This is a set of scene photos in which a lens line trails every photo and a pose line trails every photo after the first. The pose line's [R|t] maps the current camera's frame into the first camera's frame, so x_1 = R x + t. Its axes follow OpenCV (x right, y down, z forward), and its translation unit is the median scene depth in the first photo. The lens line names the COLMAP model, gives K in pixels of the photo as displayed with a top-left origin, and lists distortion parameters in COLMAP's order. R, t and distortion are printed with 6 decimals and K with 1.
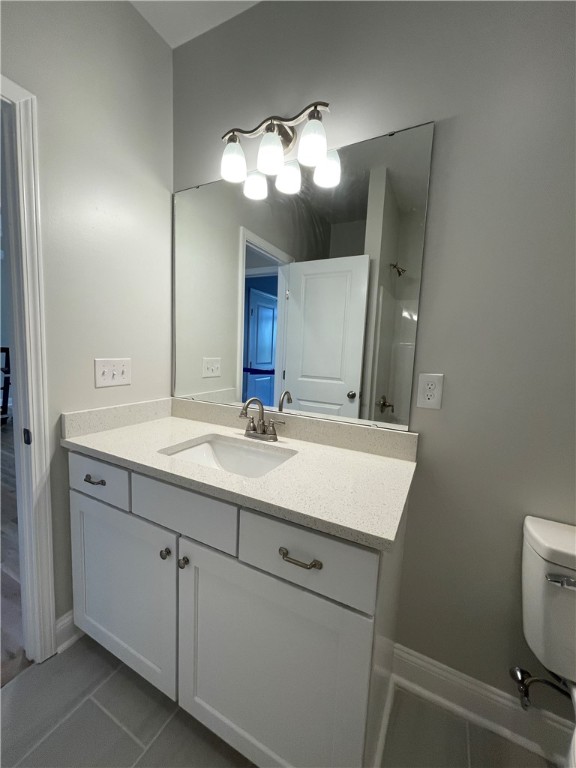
lens RADIAL K [[310.1, 0, 289.4], [0, 310.1, 384.8], [0, 0, 1]] dist [-0.004615, 0.001171]
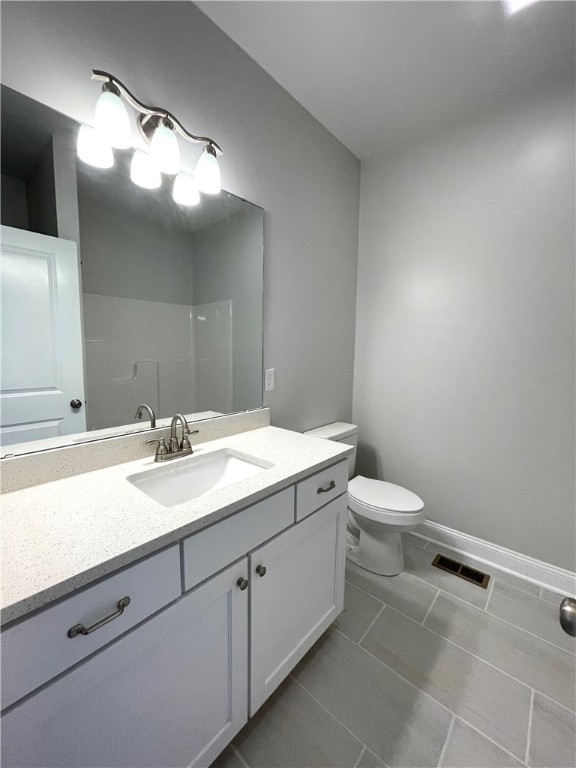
lens RADIAL K [[310.1, 0, 289.5], [0, 310.1, 382.7], [0, 0, 1]] dist [-0.004615, 0.001171]
pose [[0.235272, -0.143887, 0.961220, -0.910196], [0.105564, 0.986913, 0.121895, -0.128486], [-0.966180, 0.072792, 0.247382, 0.440672]]
